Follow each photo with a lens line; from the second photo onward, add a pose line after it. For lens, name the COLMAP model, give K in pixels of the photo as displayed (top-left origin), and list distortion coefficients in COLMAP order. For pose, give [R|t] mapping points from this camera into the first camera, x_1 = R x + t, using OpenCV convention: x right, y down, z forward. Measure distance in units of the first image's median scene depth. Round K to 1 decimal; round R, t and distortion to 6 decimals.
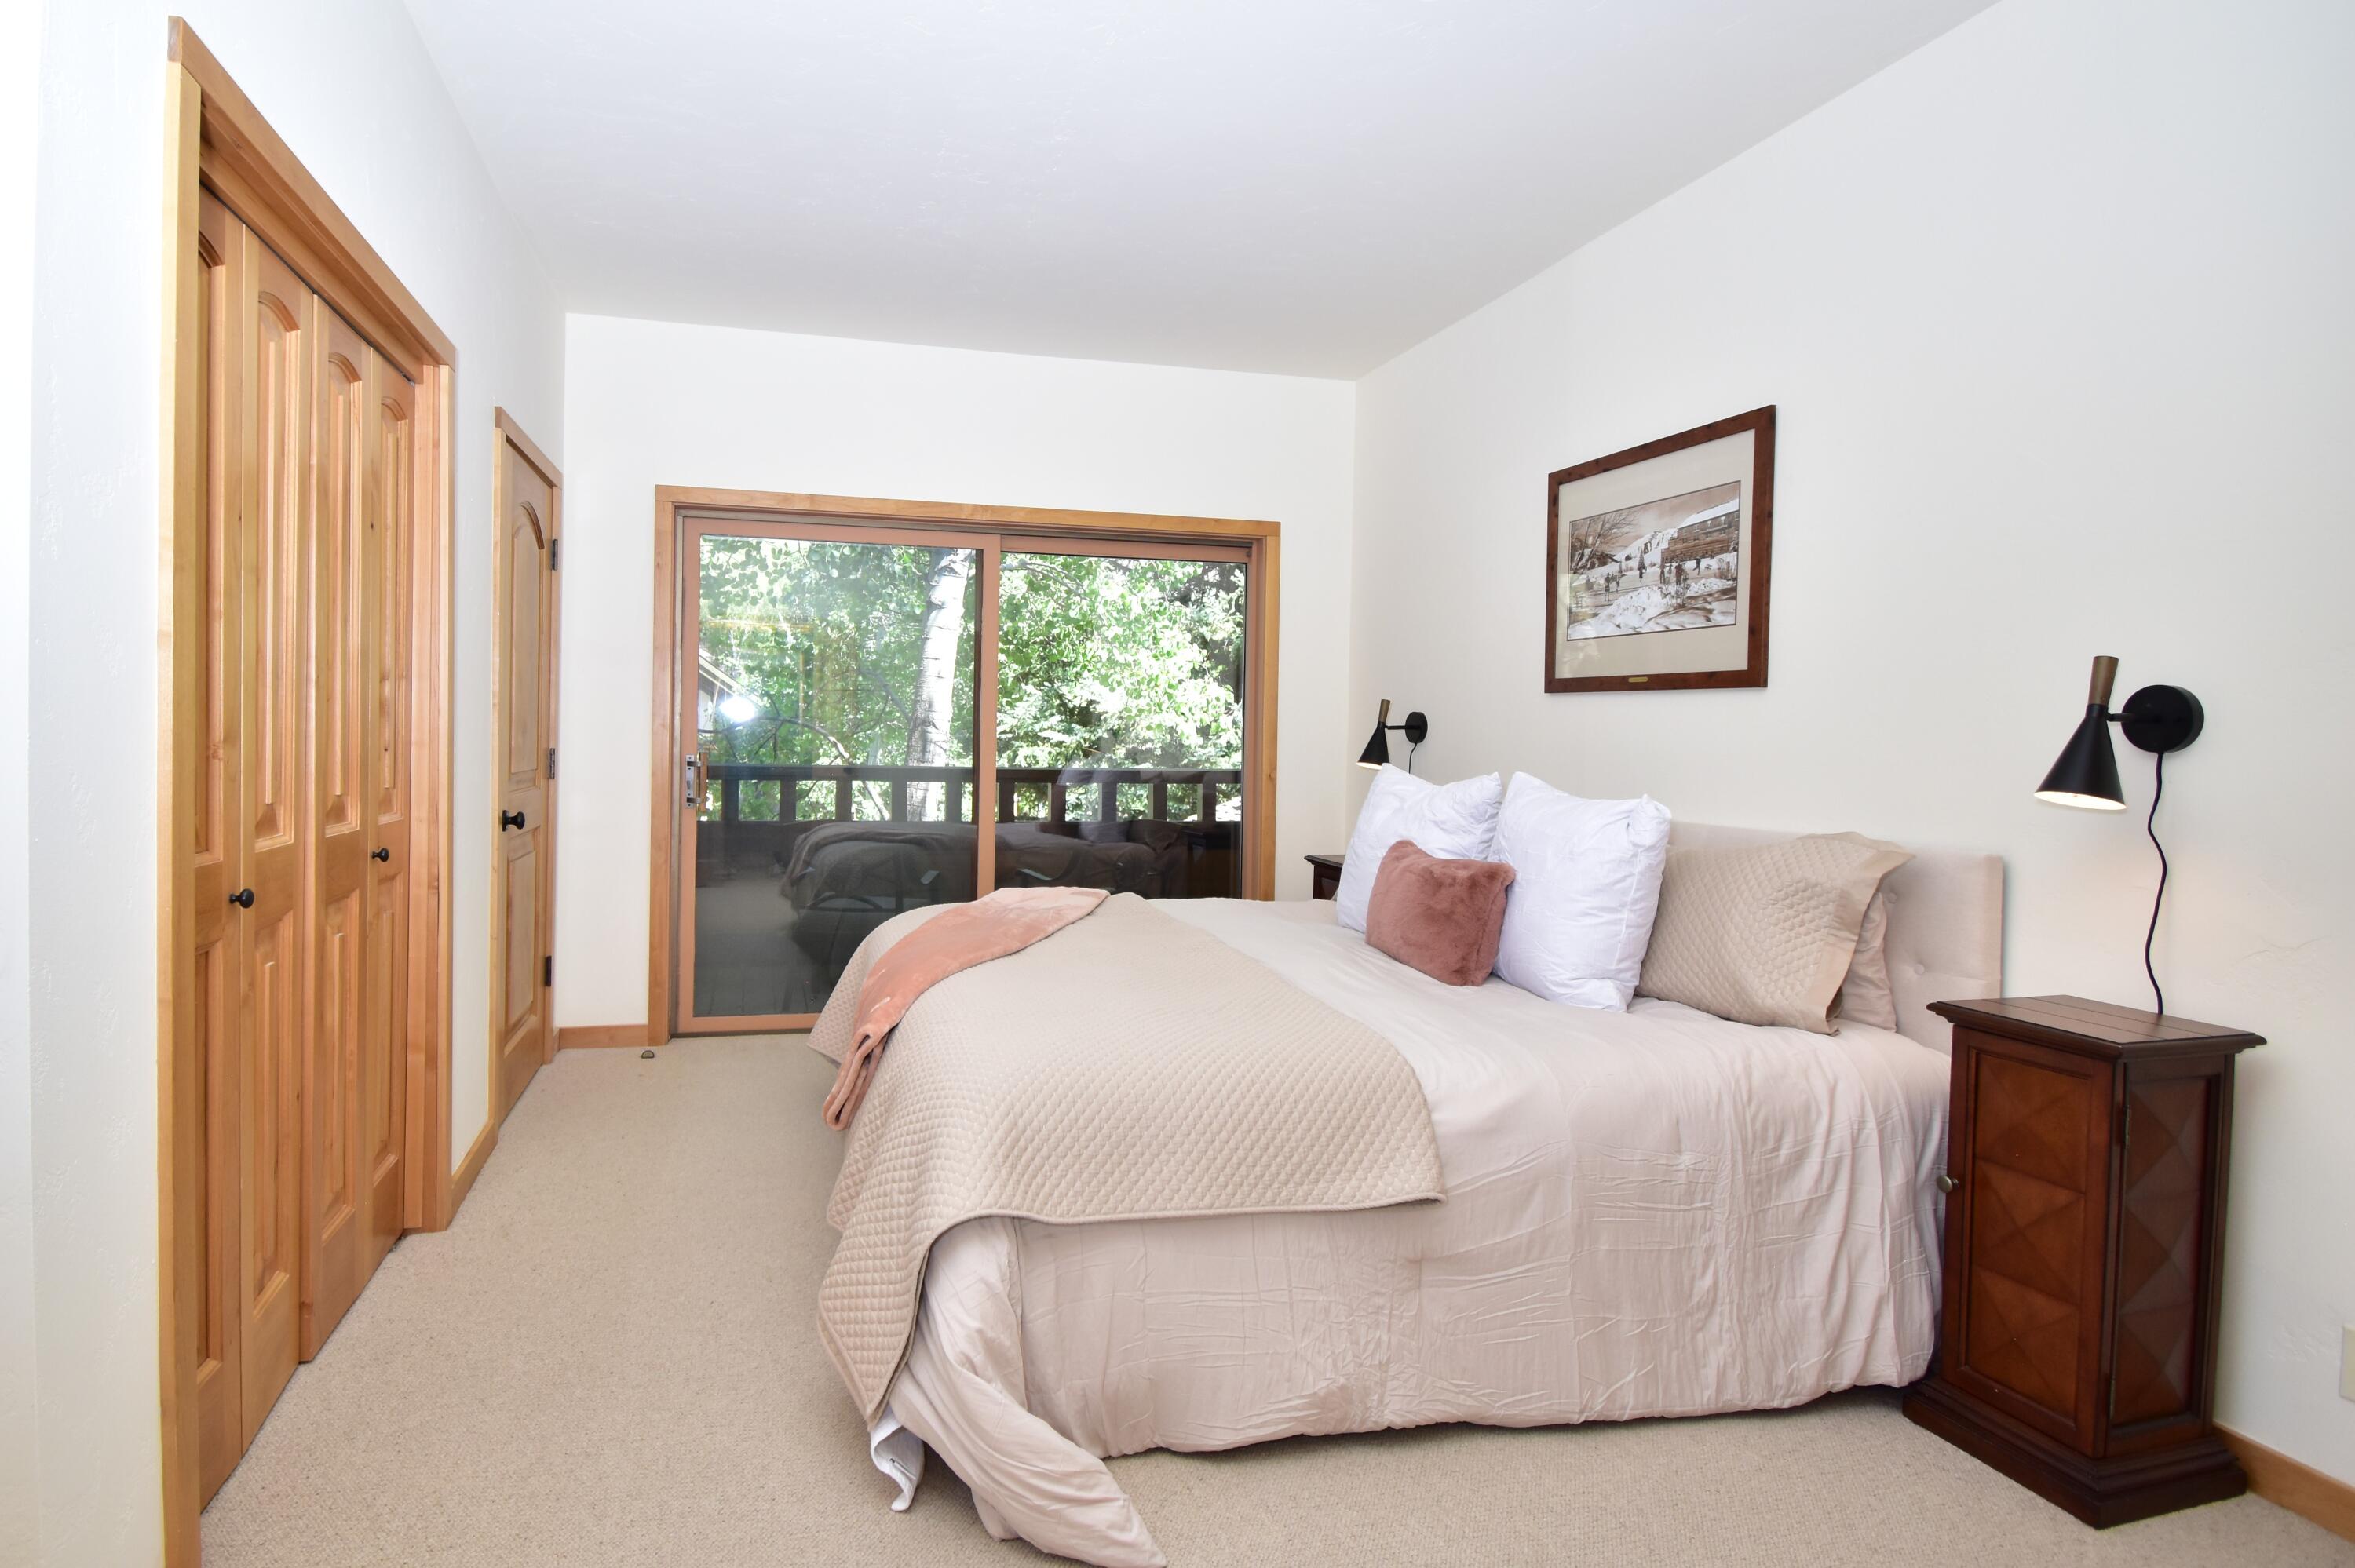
lens RADIAL K [[1092.6, 0, 1167.3], [0, 1092.6, 747.3], [0, 0, 1]] dist [-0.015007, -0.000015]
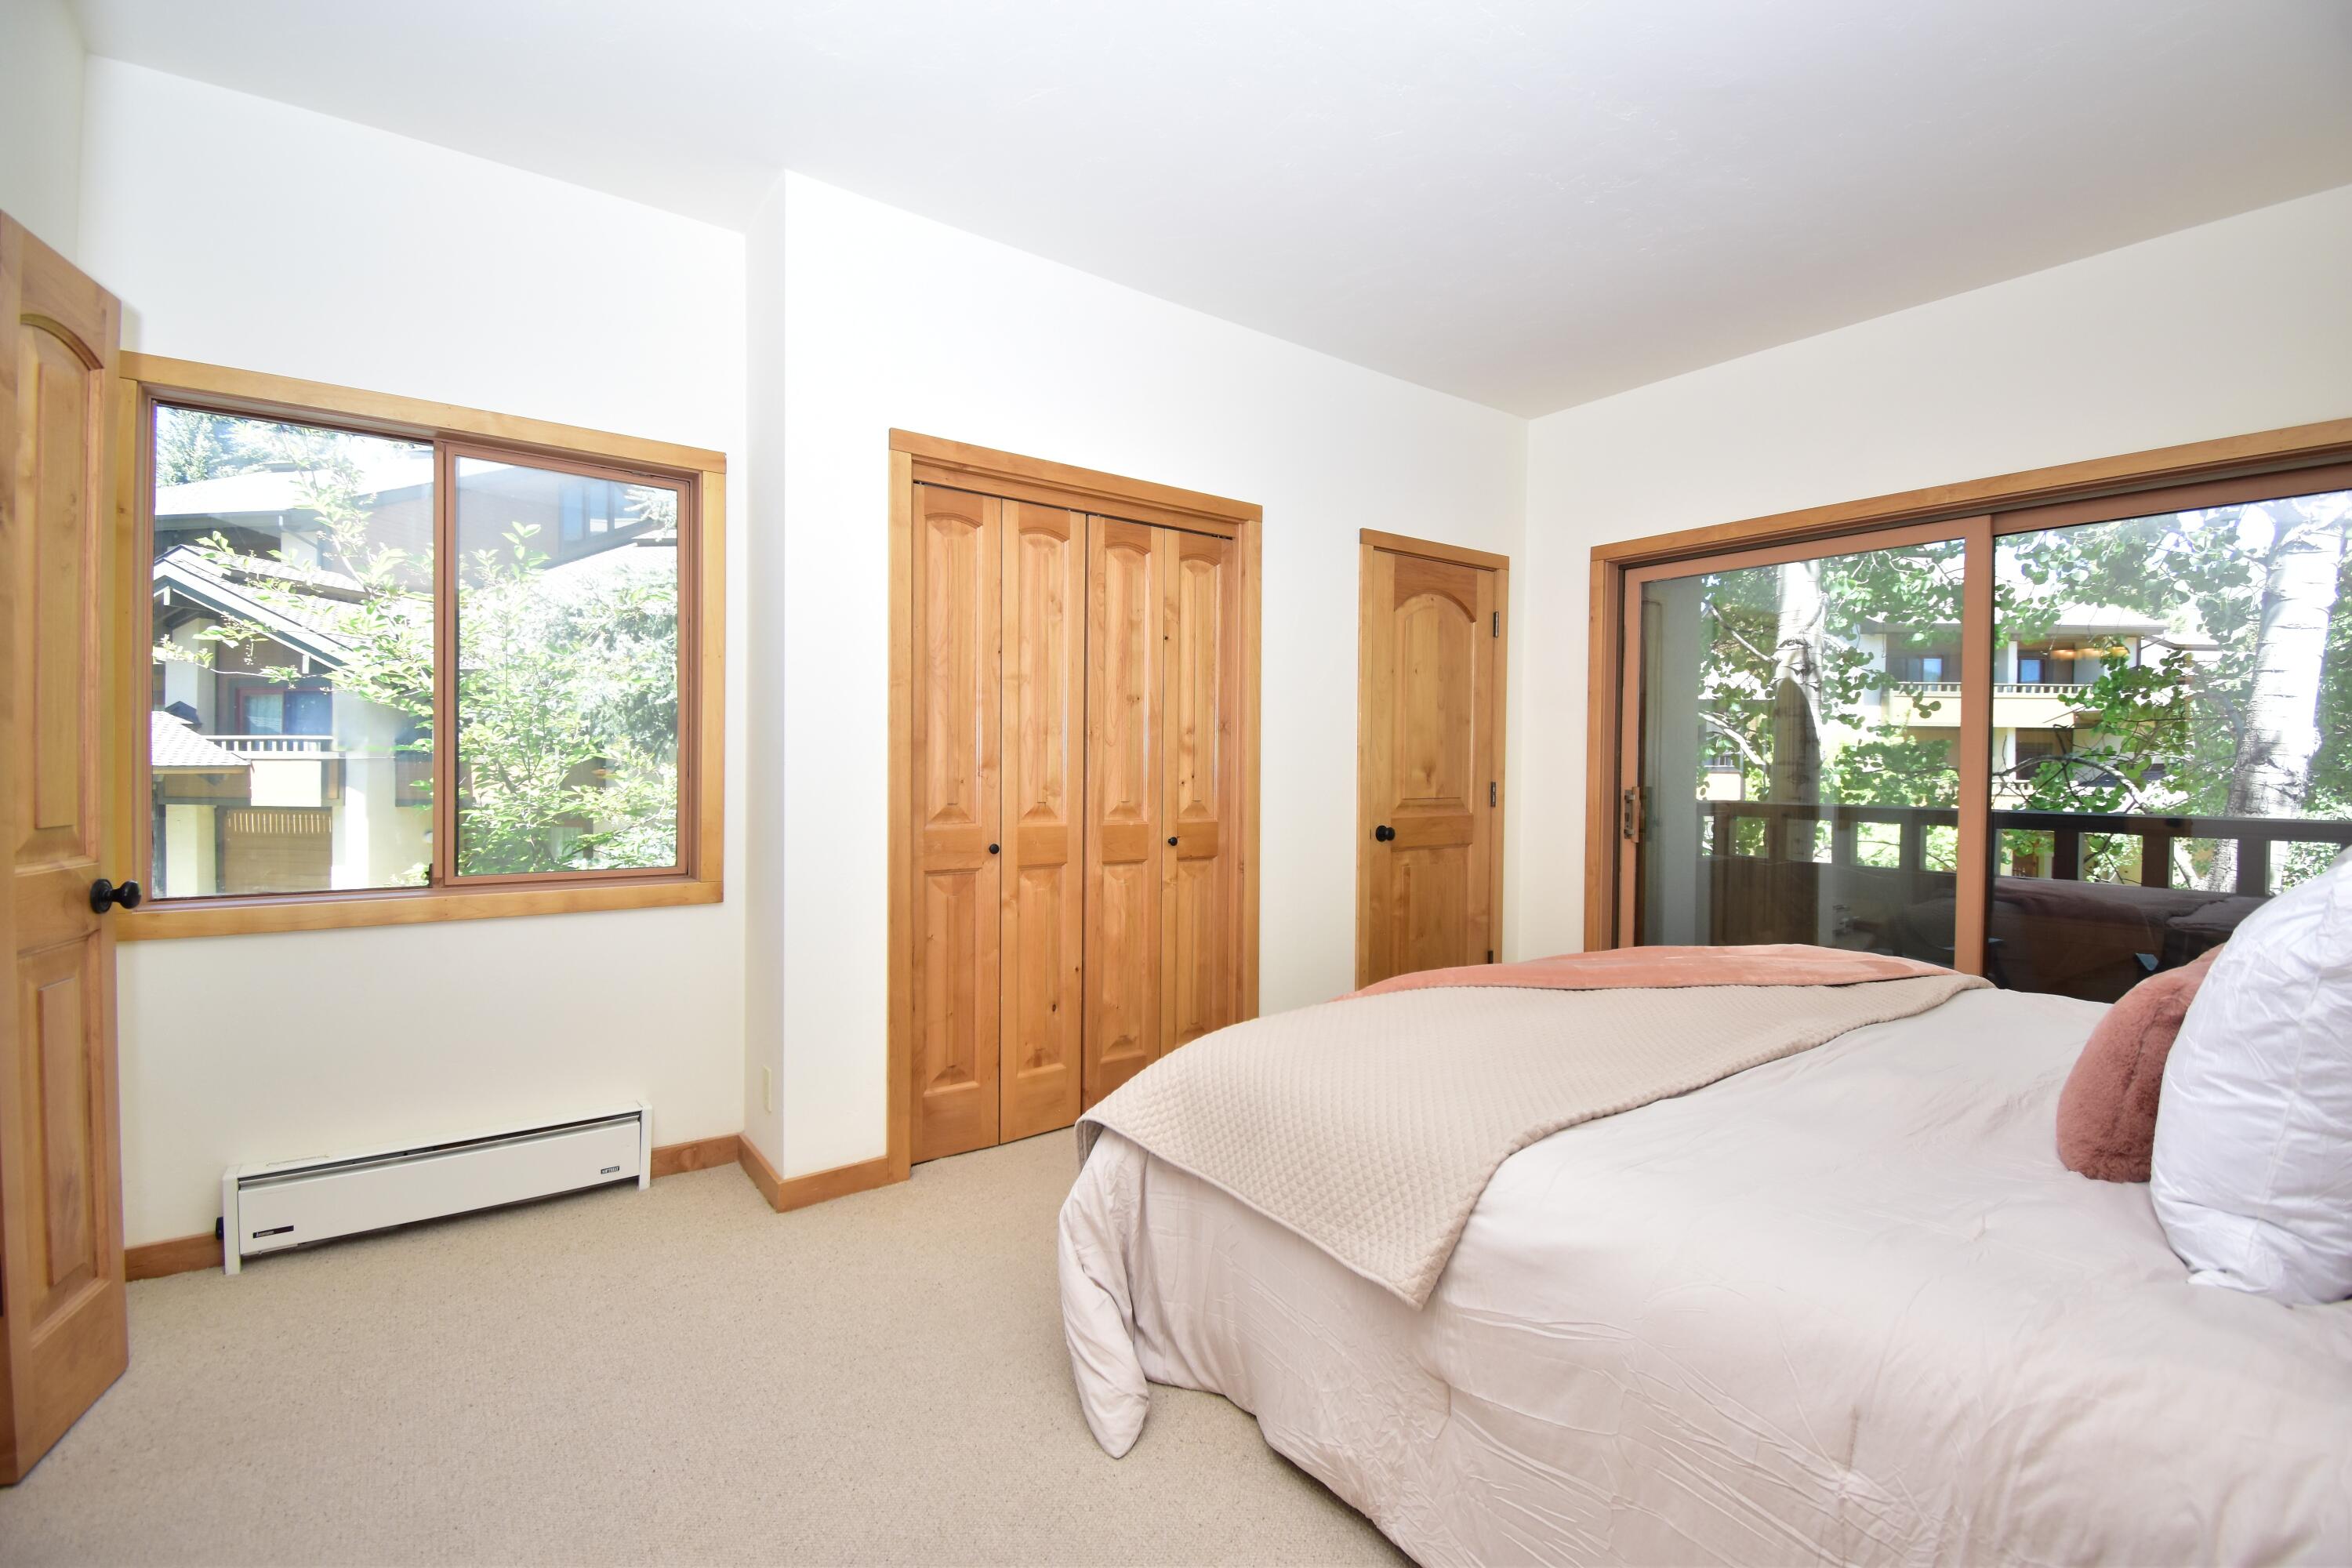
lens RADIAL K [[1035.8, 0, 1176.0], [0, 1035.8, 784.0], [0, 0, 1]] dist [-0.027834, -0.000162]
pose [[0.421210, 0.000310, -0.906963, 0.793465], [-0.006952, 0.999972, -0.002887, 0.018103], [0.906936, 0.007521, 0.421200, 0.446966]]
